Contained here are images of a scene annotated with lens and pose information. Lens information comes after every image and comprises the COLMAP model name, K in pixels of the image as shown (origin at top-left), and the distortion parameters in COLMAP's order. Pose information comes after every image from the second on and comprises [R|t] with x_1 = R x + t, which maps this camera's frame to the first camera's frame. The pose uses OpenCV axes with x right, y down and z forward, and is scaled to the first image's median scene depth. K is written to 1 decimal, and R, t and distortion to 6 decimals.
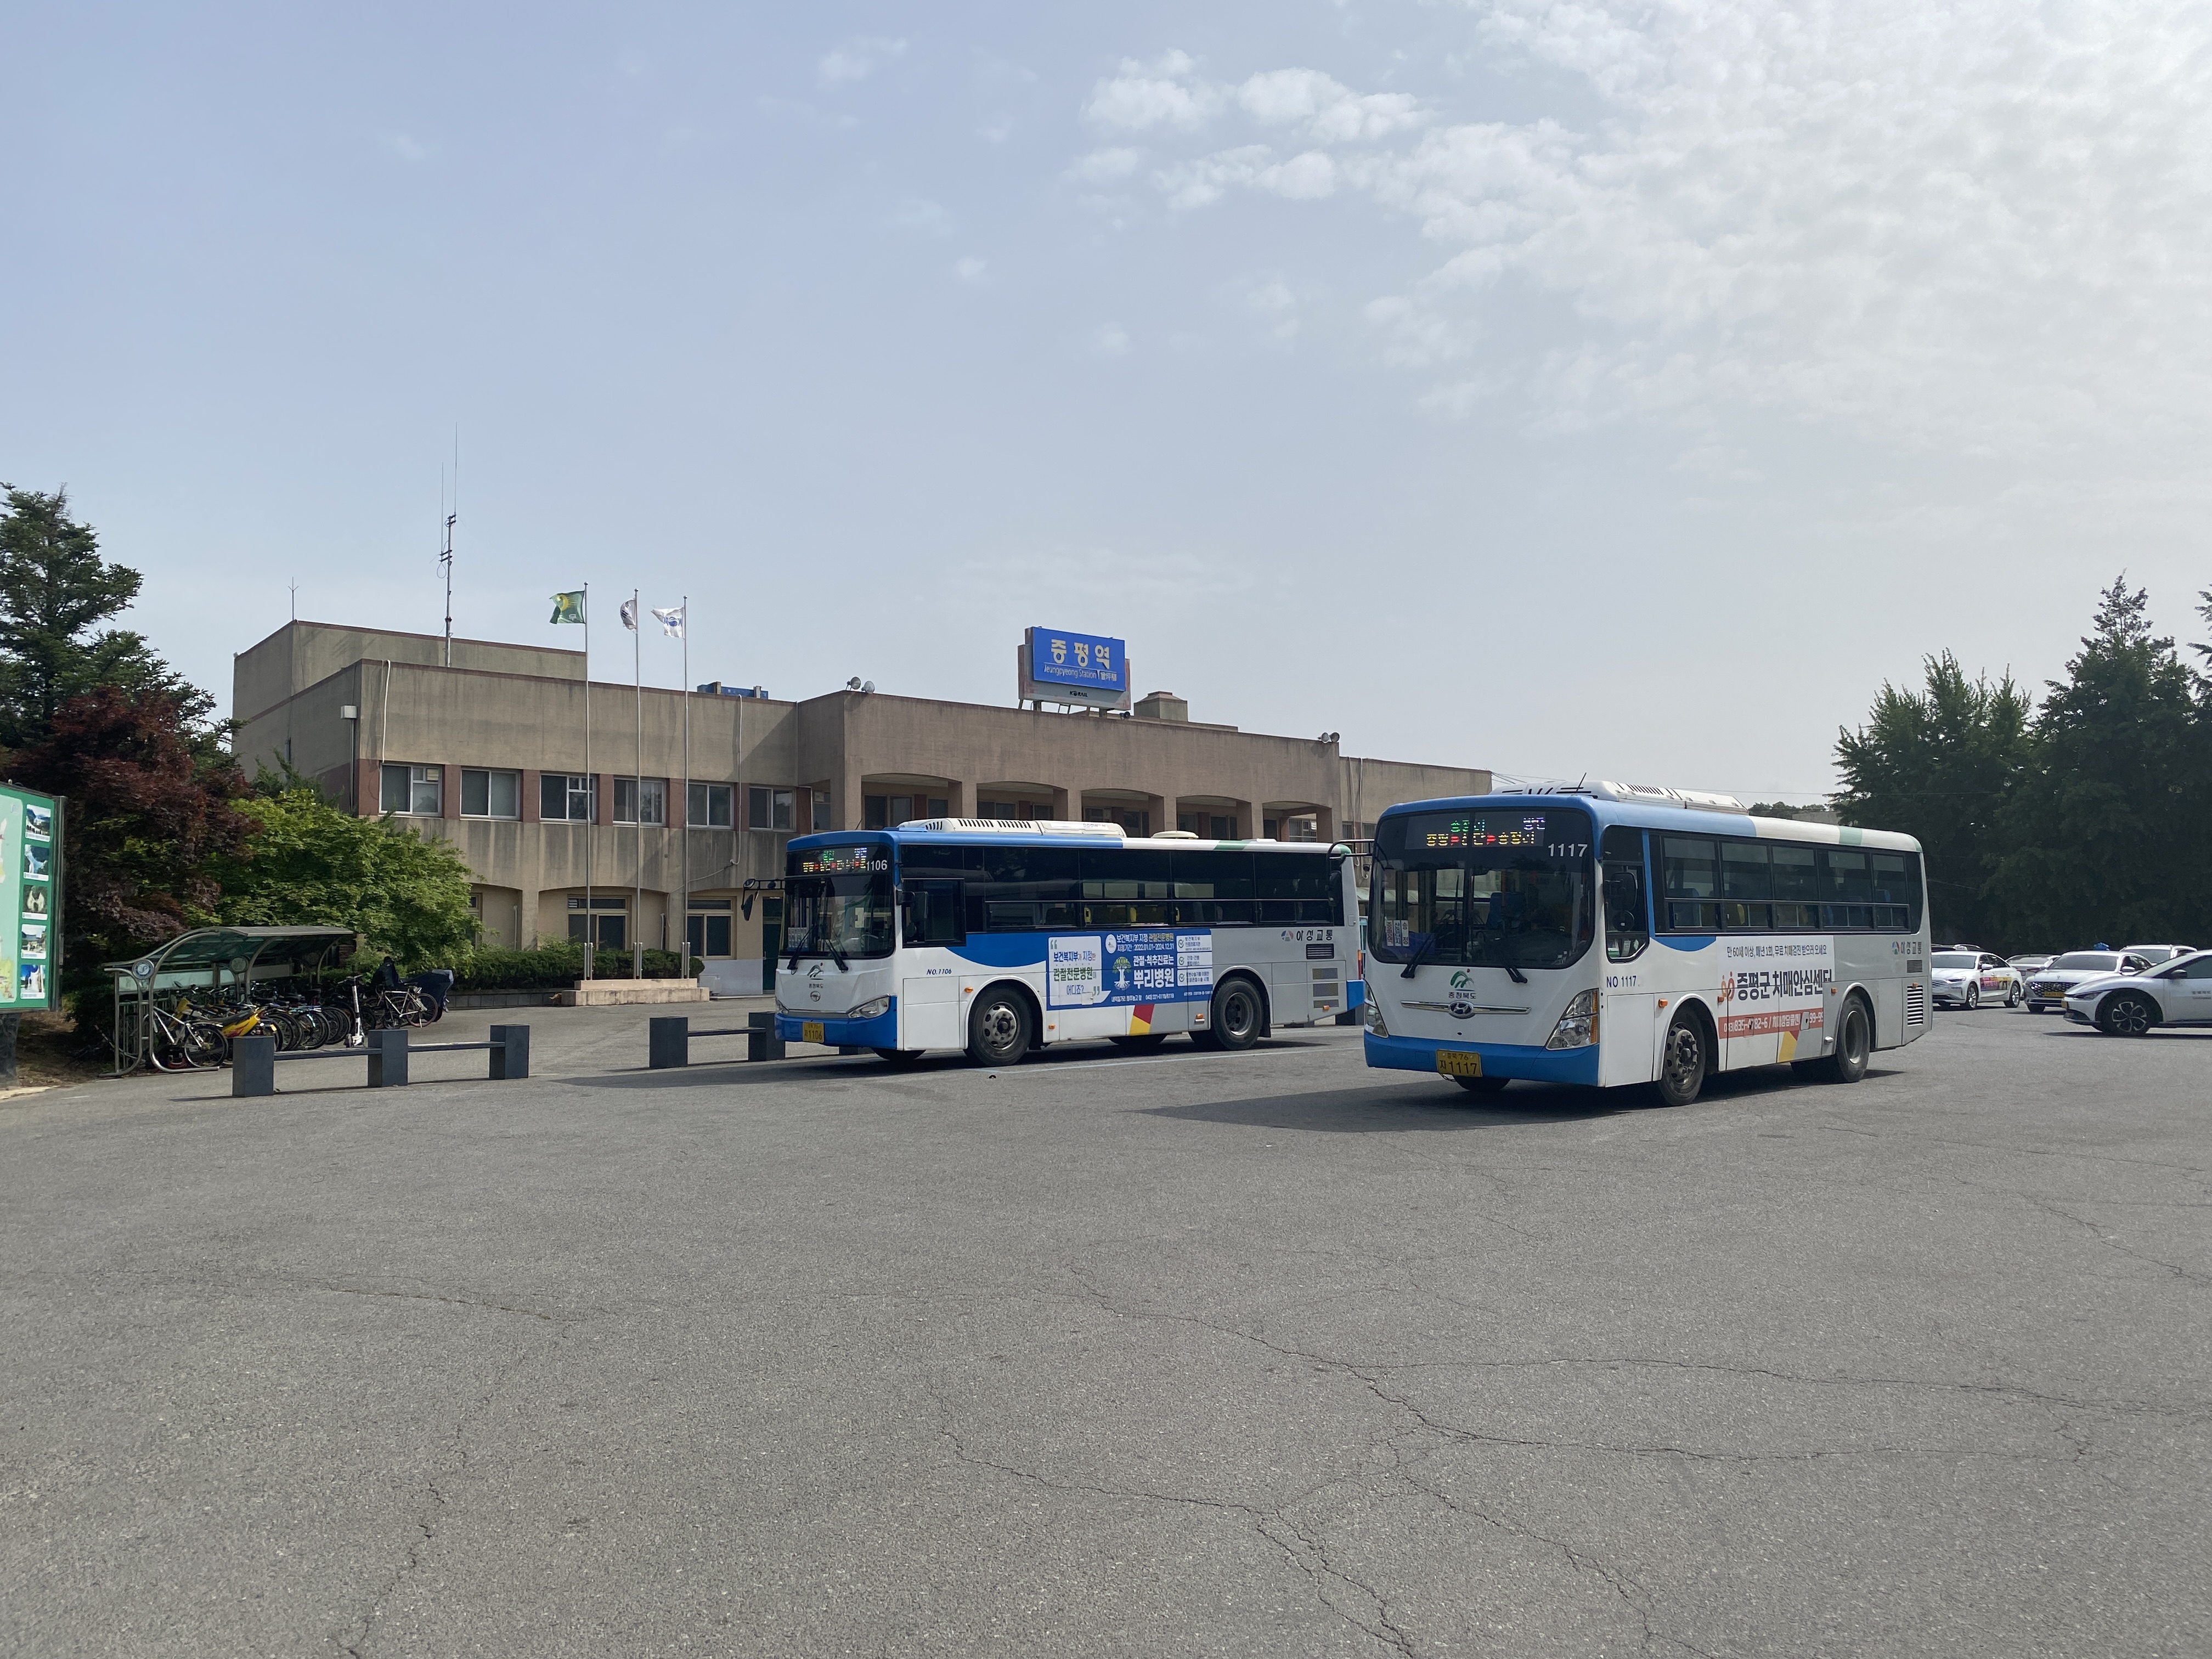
lens RADIAL K [[1714.2, 0, 1040.6], [0, 1714.2, 822.6], [0, 0, 1]] dist [0.028211, -0.014862]
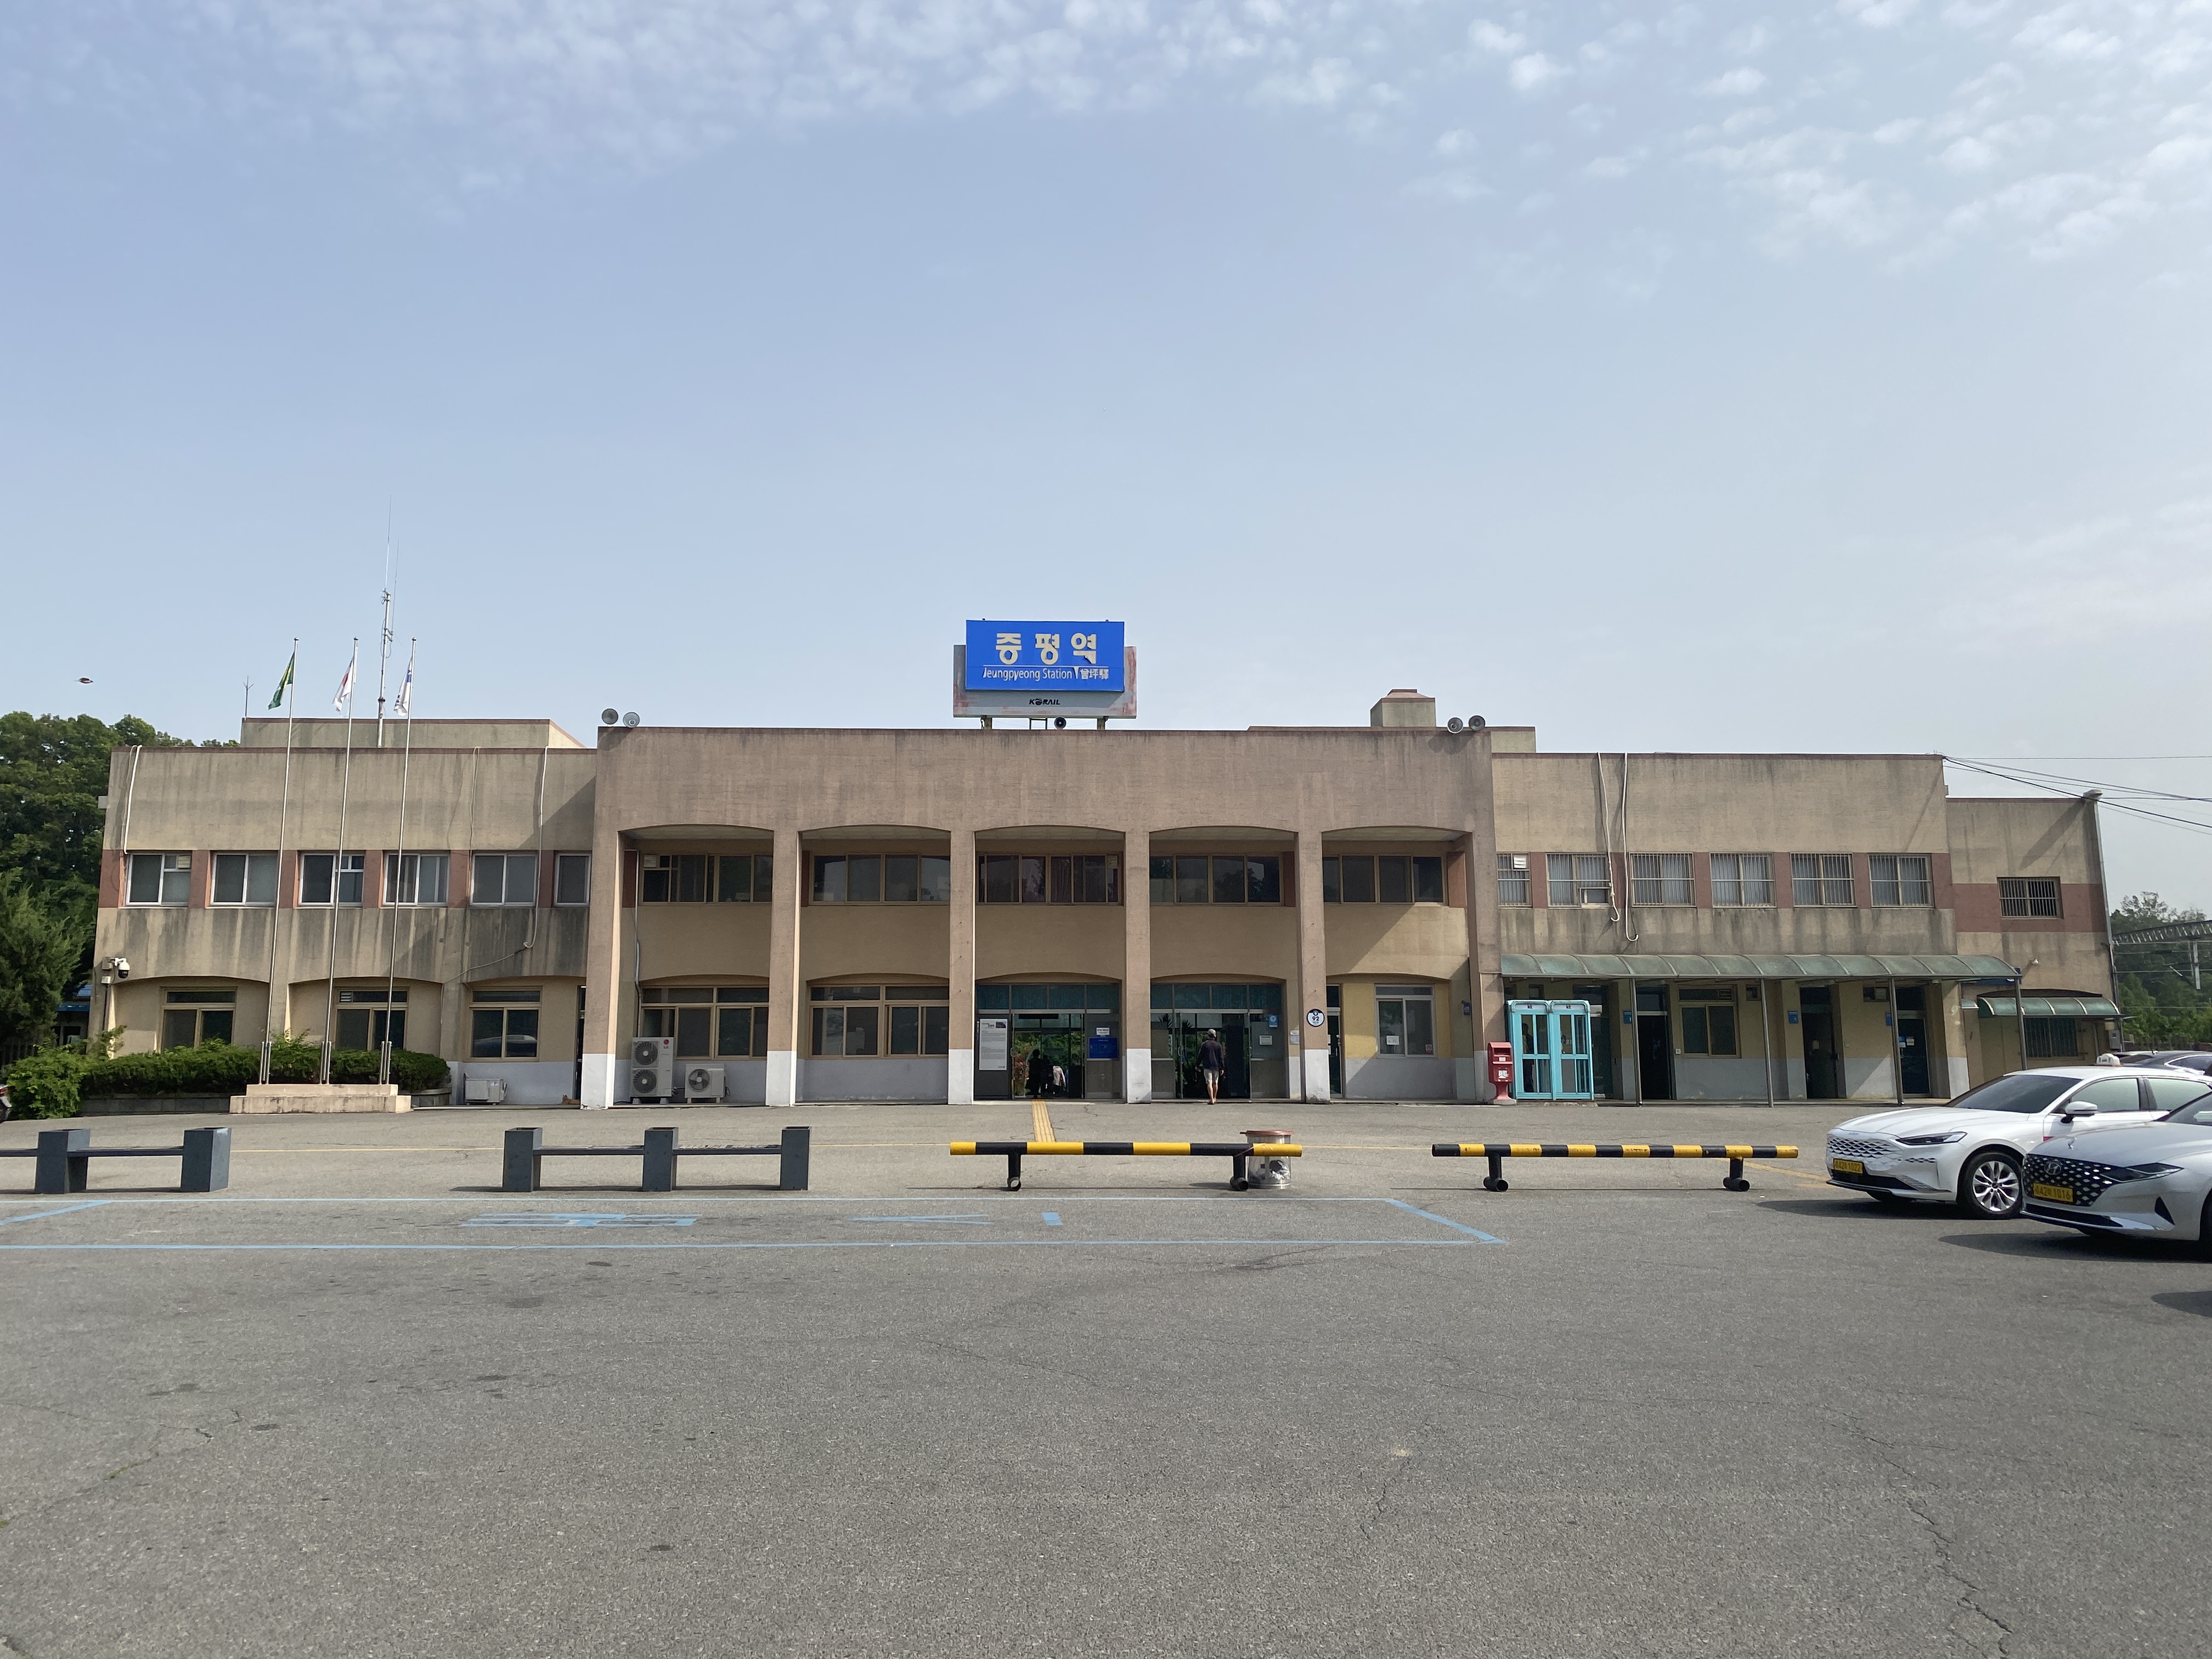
lens RADIAL K [[1714.2, 0, 1059.6], [0, 1714.2, 797.8], [0, 0, 1]] dist [0.028211, -0.014862]
pose [[0.798581, -0.082723, -0.596176, 0.535865], [0.041815, 0.995742, -0.082153, 0.031472], [0.600433, 0.040677, 0.798640, 0.477063]]
